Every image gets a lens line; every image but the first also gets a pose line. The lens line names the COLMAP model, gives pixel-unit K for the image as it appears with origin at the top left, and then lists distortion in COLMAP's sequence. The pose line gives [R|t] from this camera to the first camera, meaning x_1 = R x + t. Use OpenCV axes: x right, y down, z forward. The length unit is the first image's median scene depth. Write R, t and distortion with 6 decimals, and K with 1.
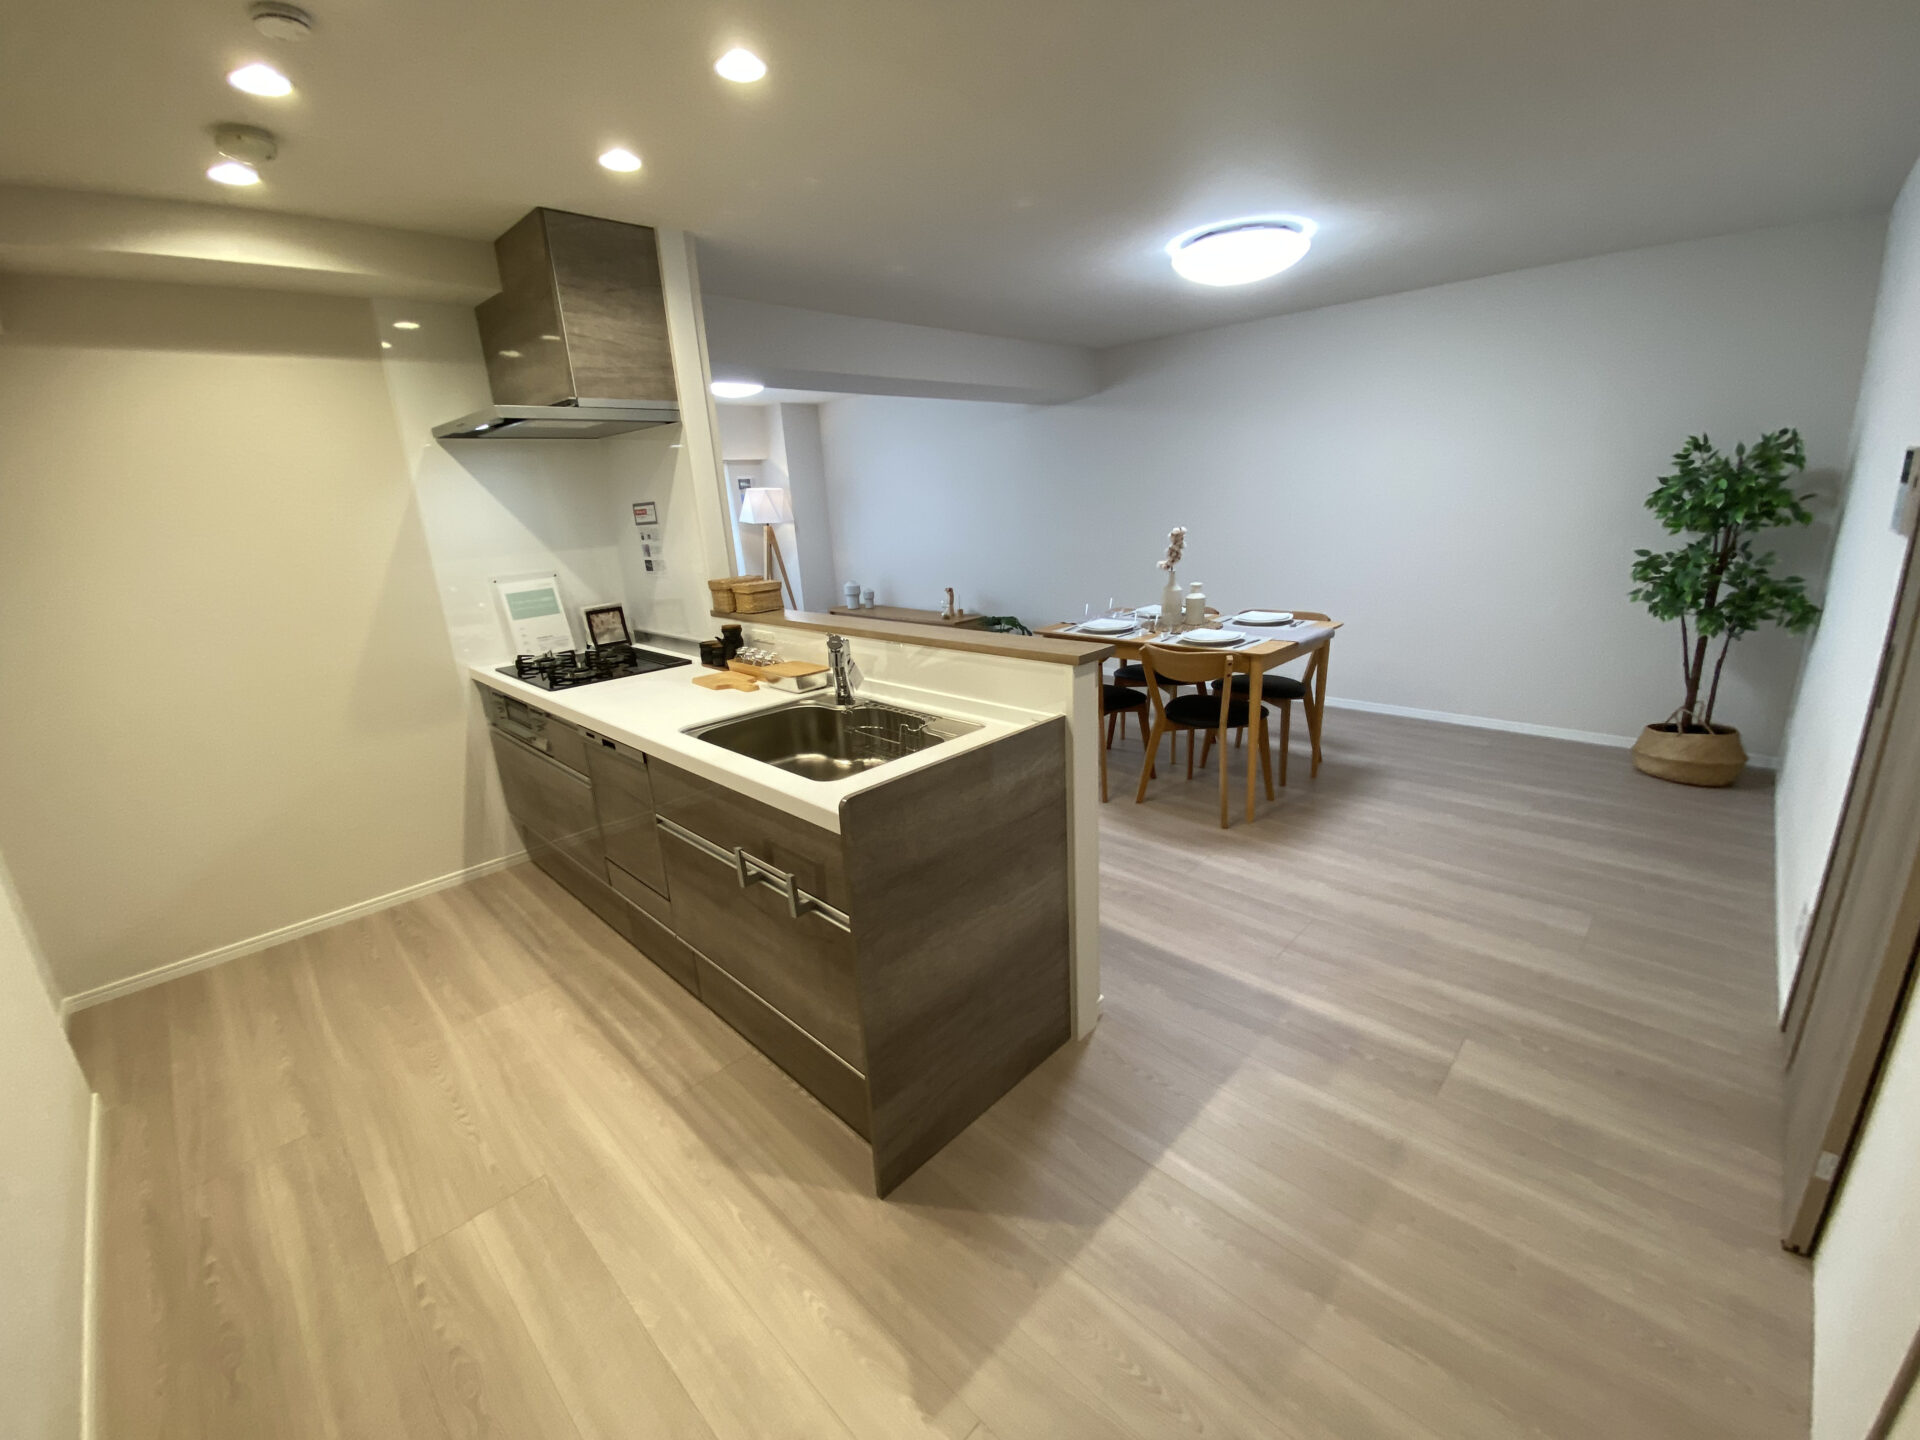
lens RADIAL K [[782.6, 0, 960.0], [0, 782.6, 720.0], [0, 0, 1]] dist [0.016690, -0.022481]
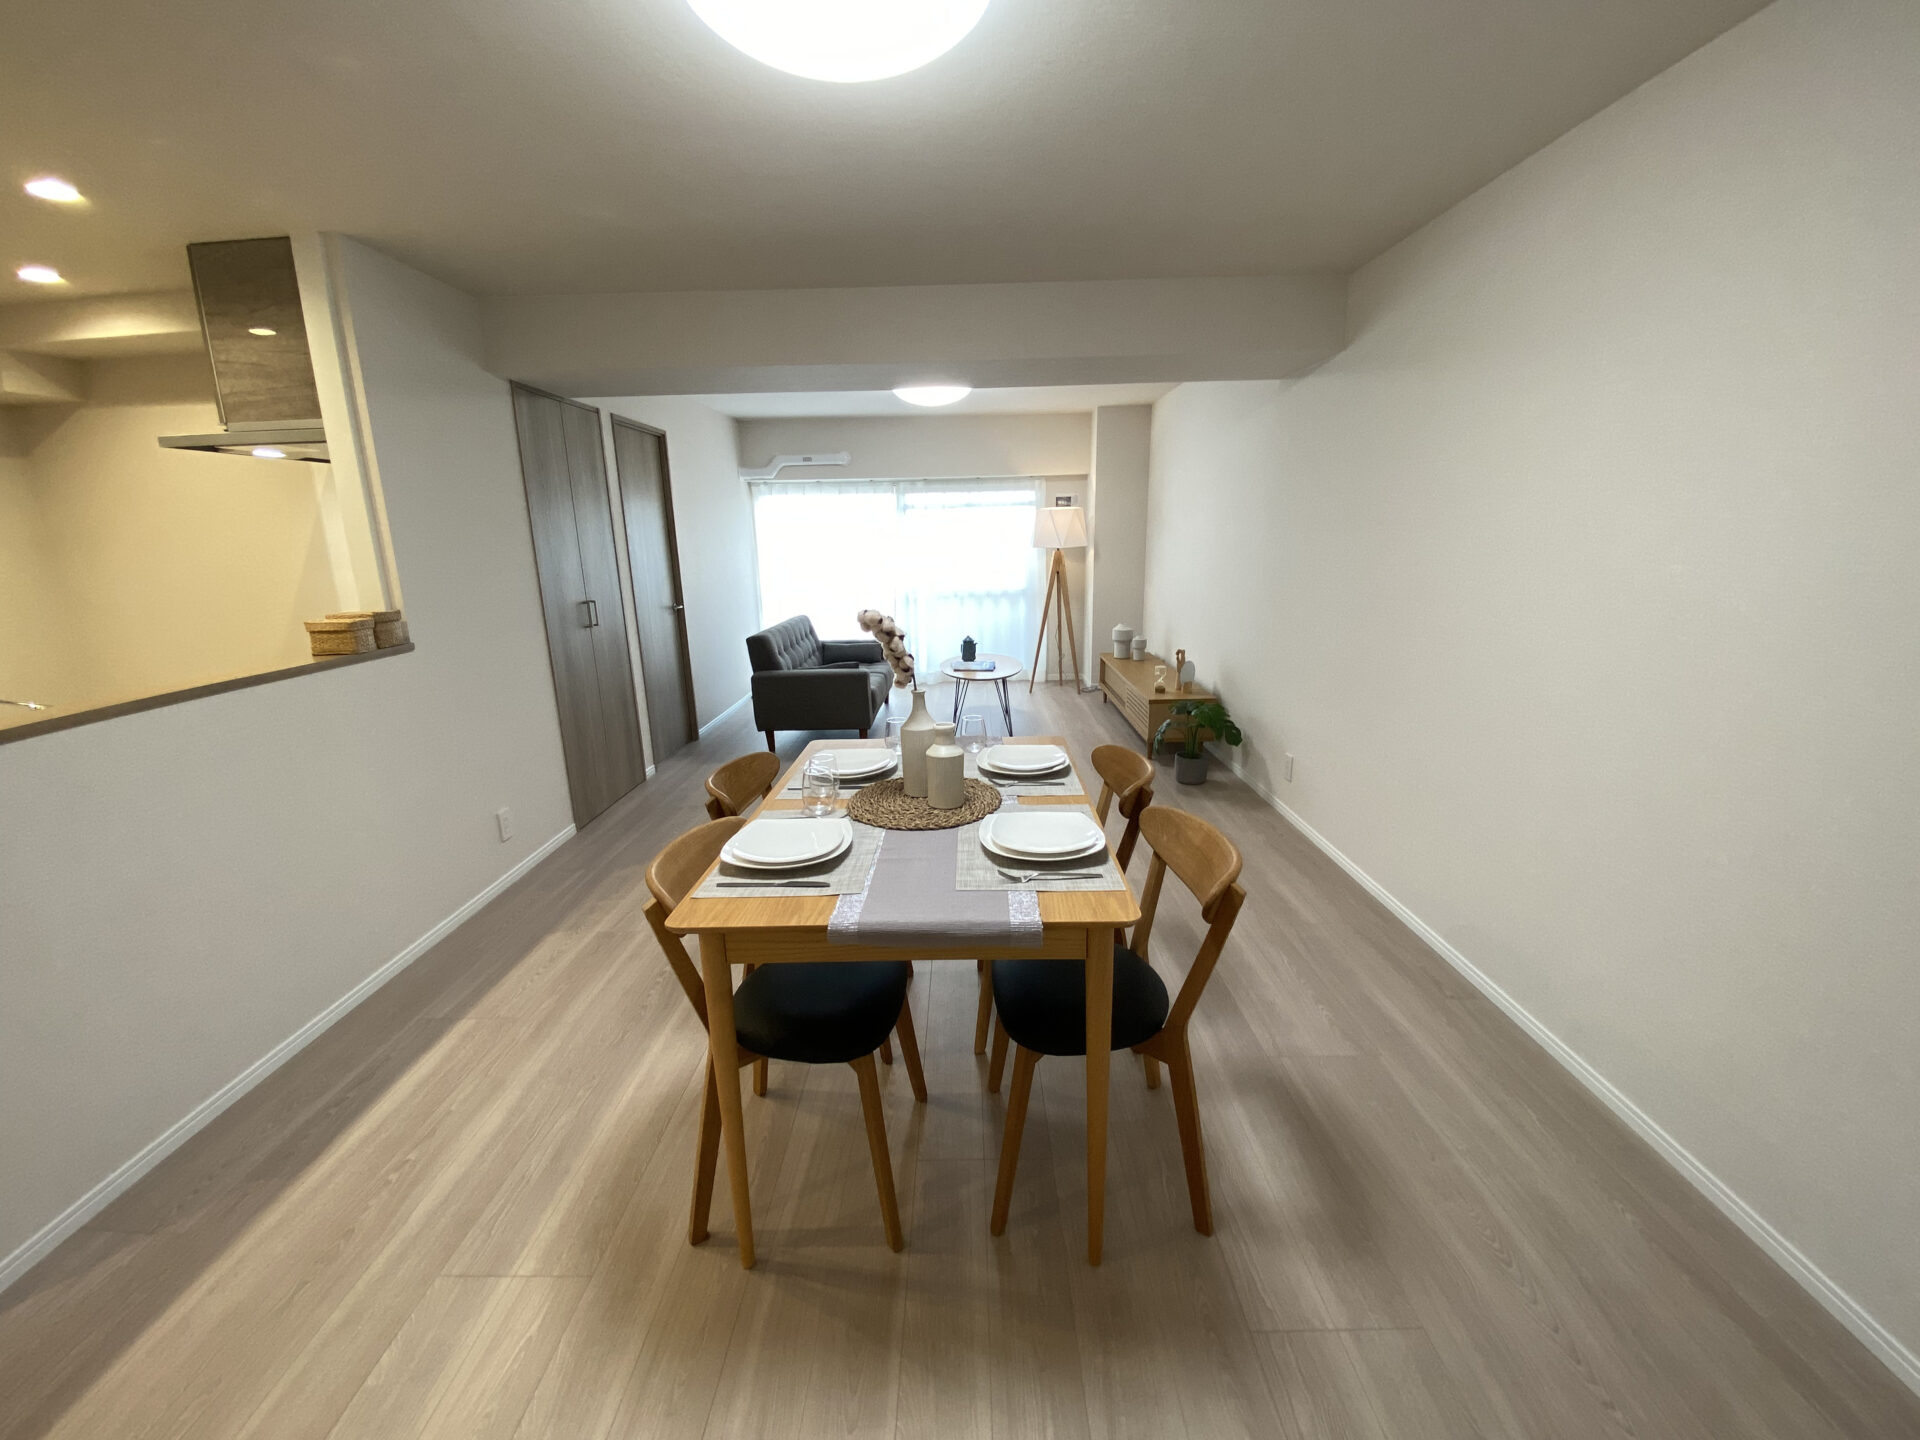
lens RADIAL K [[770.4, 0, 956.9], [0, 770.4, 727.9], [0, 0, 1]] dist [0.000351, -0.010064]
pose [[0.690638, 0.211264, -0.691655, 0.886227], [-0.213513, 0.973314, 0.084097, -0.296718], [0.690964, 0.089597, 0.717316, 0.933678]]
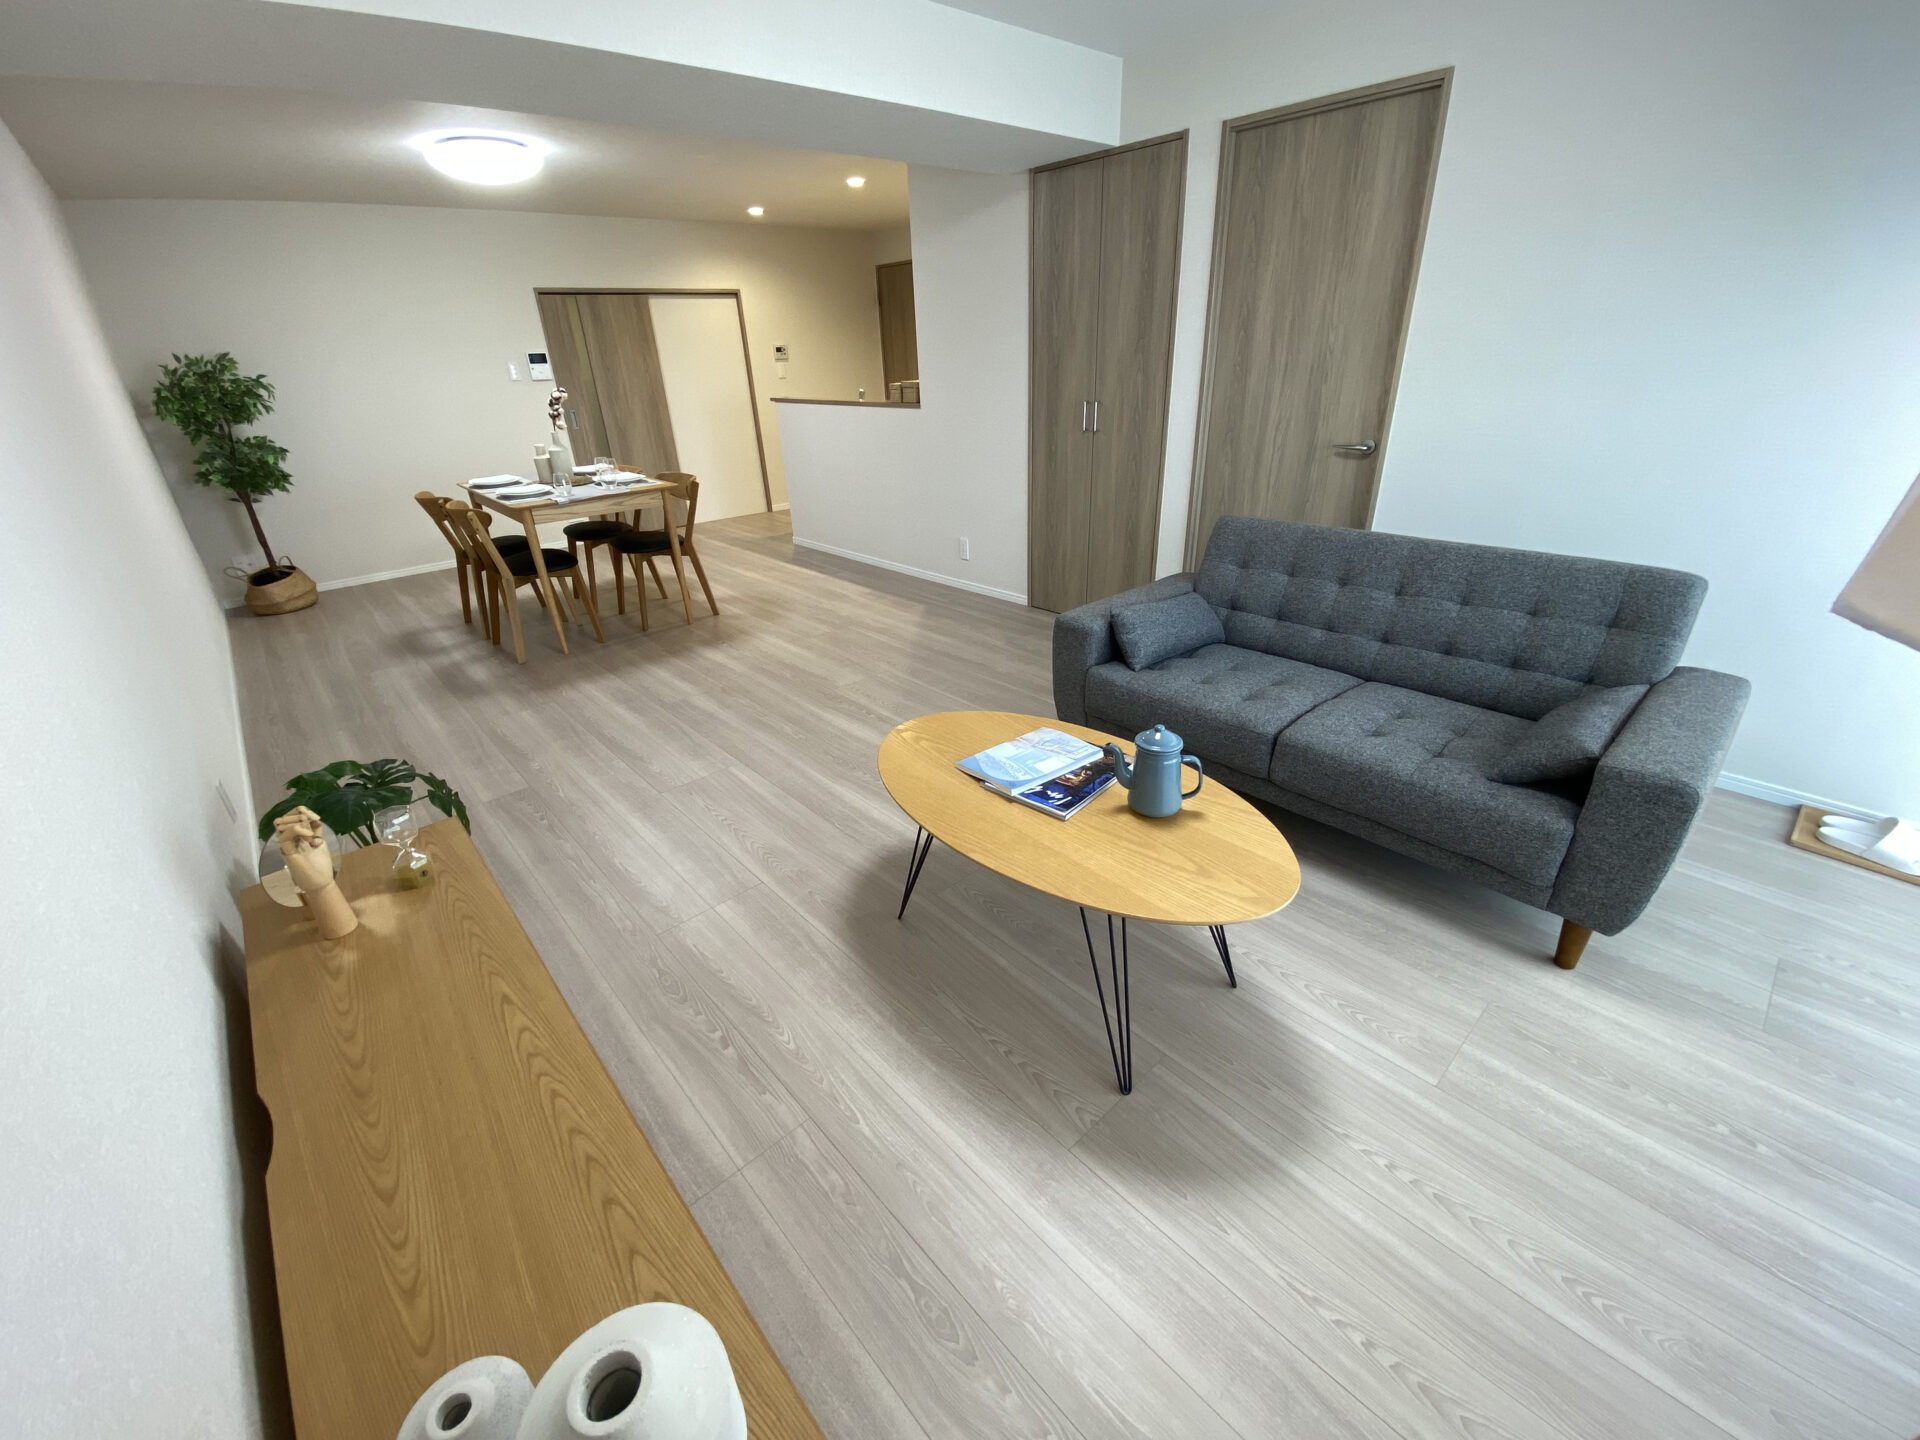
lens RADIAL K [[784.2, 0, 961.8], [0, 784.2, 717.4], [0, 0, 1]] dist [0.010785, -0.014818]
pose [[-0.993937, 0.057322, 0.093831, -0.528874], [0.105091, 0.746248, 0.657321, -0.778150], [-0.032342, 0.663196, -0.747747, 2.899602]]
